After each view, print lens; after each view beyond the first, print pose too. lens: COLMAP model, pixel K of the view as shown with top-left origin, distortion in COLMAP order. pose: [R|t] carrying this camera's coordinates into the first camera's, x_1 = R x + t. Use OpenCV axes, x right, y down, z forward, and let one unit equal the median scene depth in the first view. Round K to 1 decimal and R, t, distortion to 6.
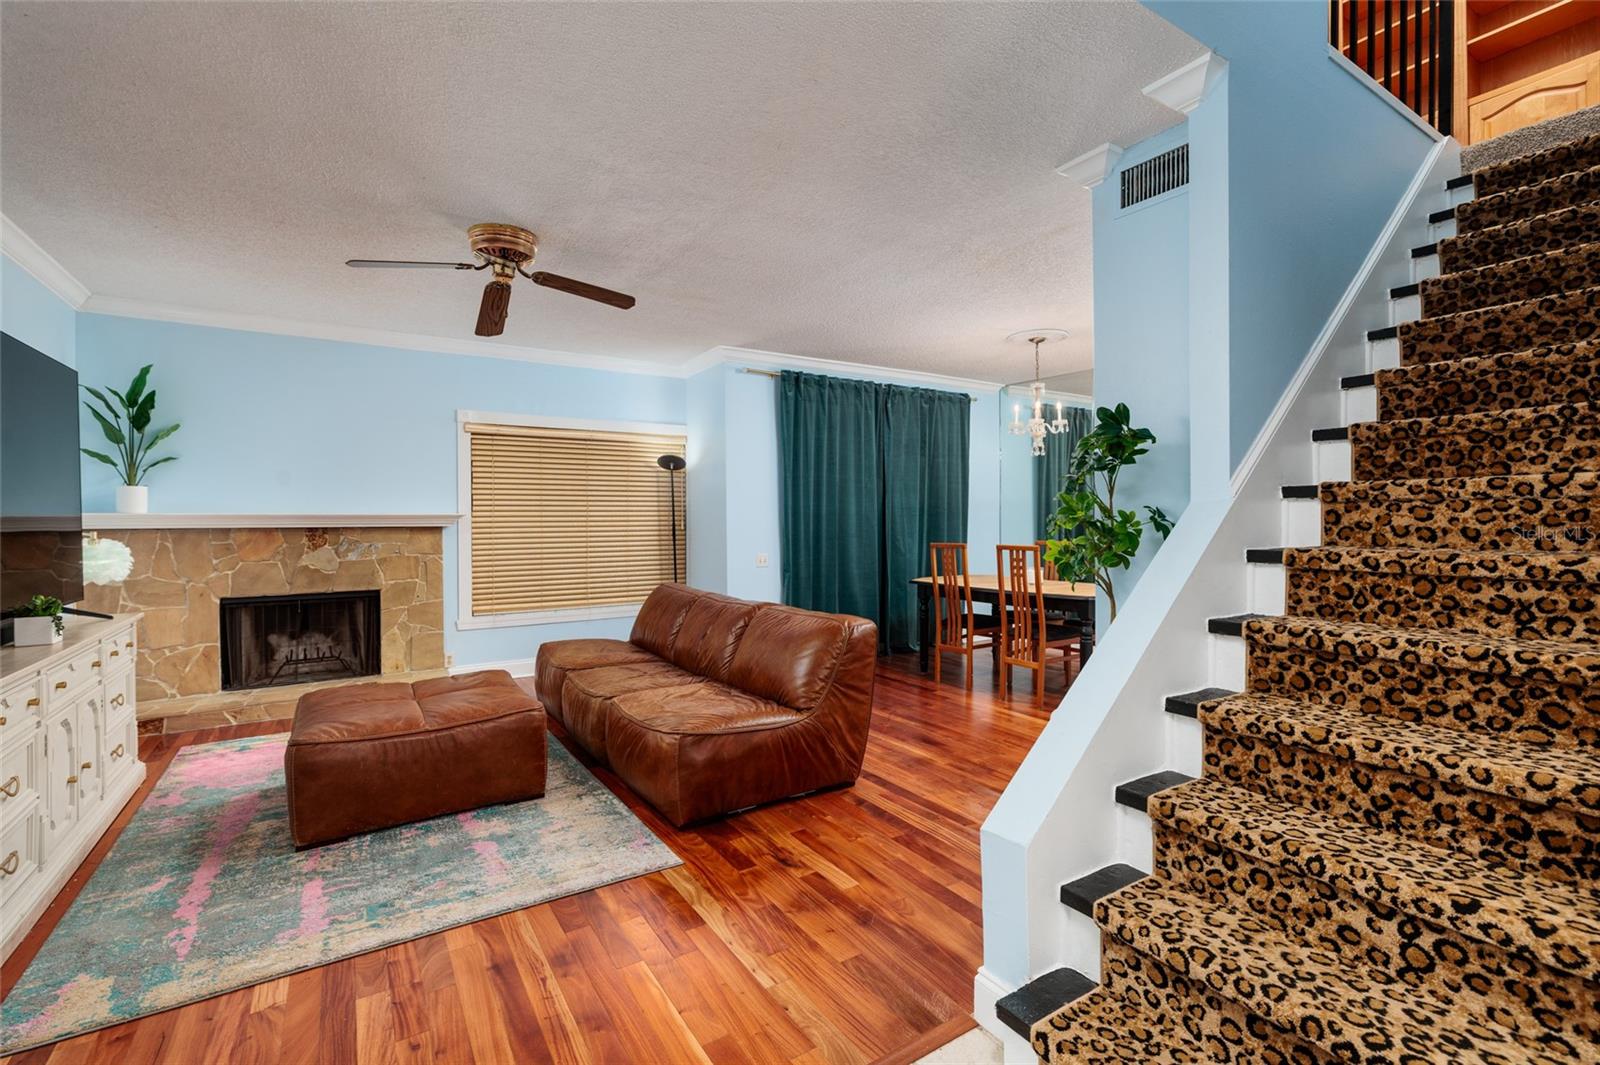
lens RADIAL K [[713.1, 0, 807.7], [0, 713.1, 527.2], [0, 0, 1]] dist [-0.003382, 0.001304]
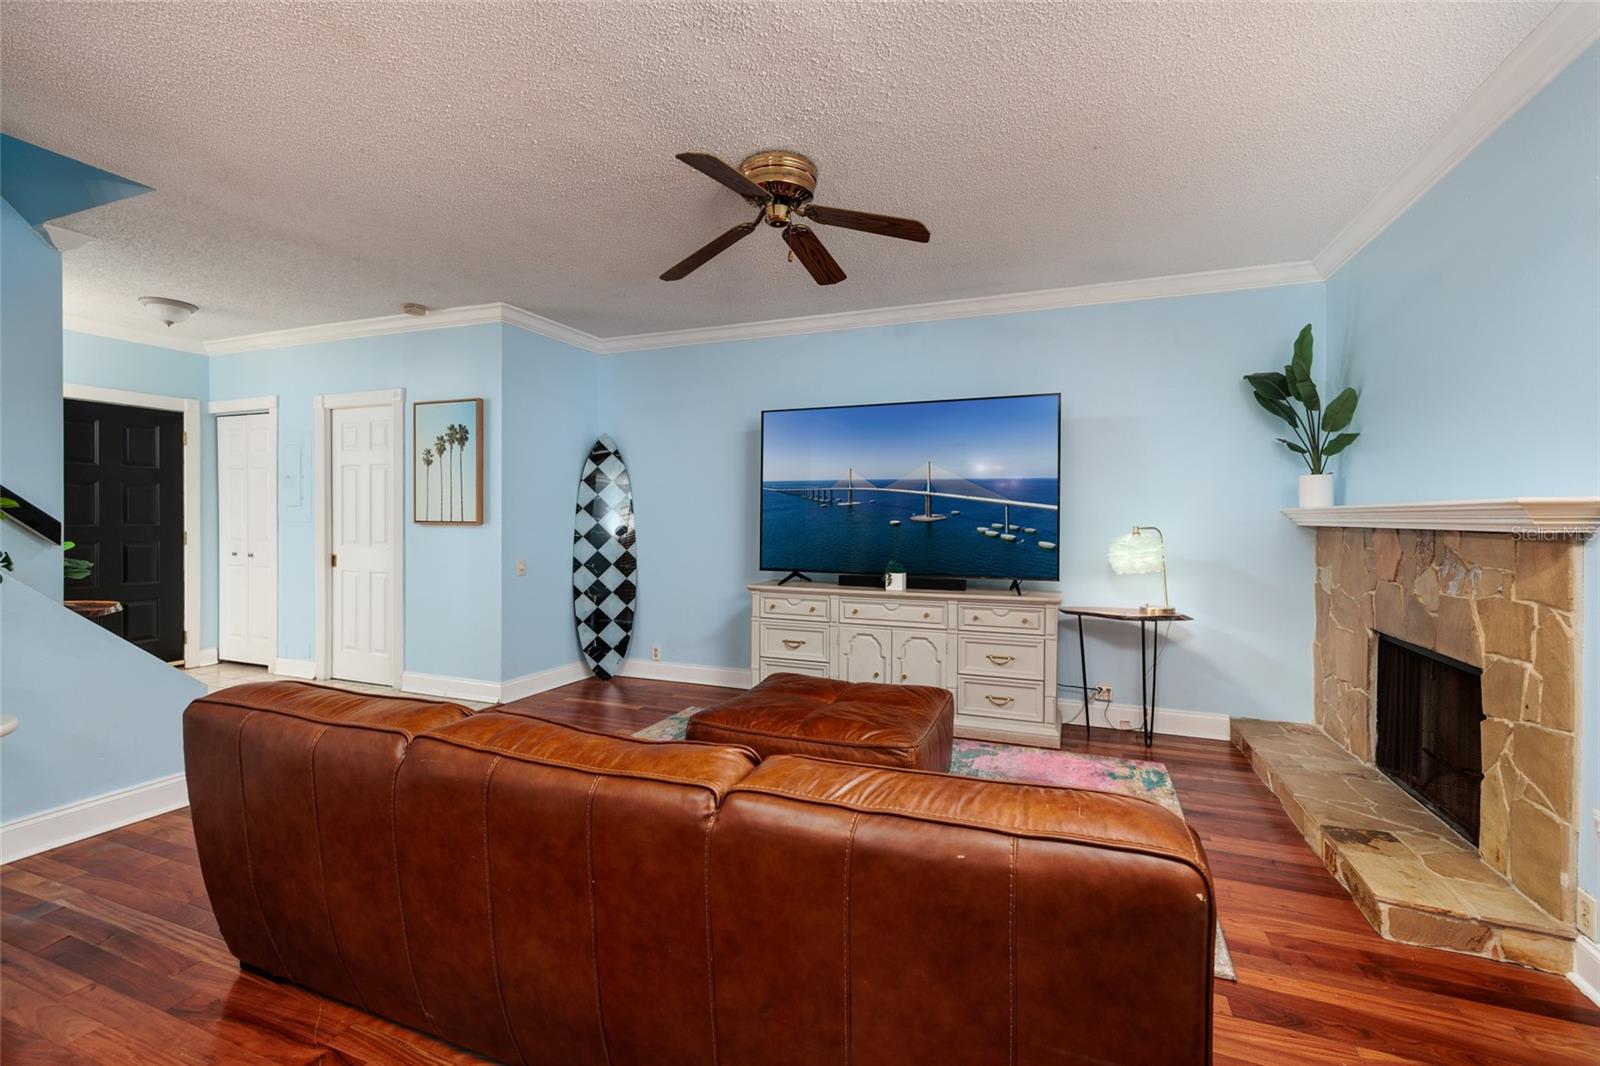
lens RADIAL K [[684.7, 0, 810.9], [0, 684.7, 530.5], [0, 0, 1]] dist [0.008272, -0.001626]
pose [[-0.811031, 0.006285, -0.584970, 0.003436], [-0.011132, 0.999595, 0.026174, -0.007103], [0.584898, 0.027739, -0.810633, 1.105558]]
